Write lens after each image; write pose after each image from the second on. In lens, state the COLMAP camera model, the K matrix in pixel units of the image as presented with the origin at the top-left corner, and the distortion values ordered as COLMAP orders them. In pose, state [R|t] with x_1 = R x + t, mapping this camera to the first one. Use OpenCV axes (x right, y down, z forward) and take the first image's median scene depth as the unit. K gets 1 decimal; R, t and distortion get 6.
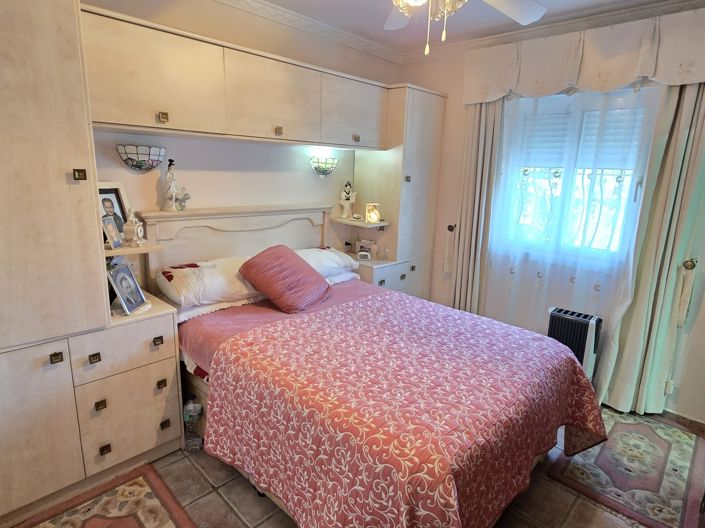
lens RADIAL K [[404.6, 0, 353.8], [0, 404.6, 261.9], [0, 0, 1]] dist [0.000089, -0.004117]
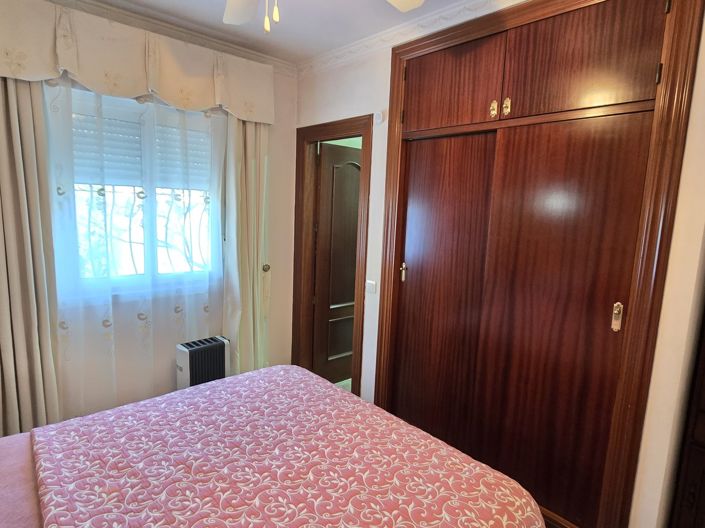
lens RADIAL K [[404.6, 0, 352.1], [0, 404.6, 264.1], [0, 0, 1]] dist [0.000089, -0.004117]
pose [[0.071151, -0.178516, 0.981361, -0.292448], [0.186986, 0.968800, 0.162674, -0.122719], [-0.979782, 0.171927, 0.102311, 0.475328]]
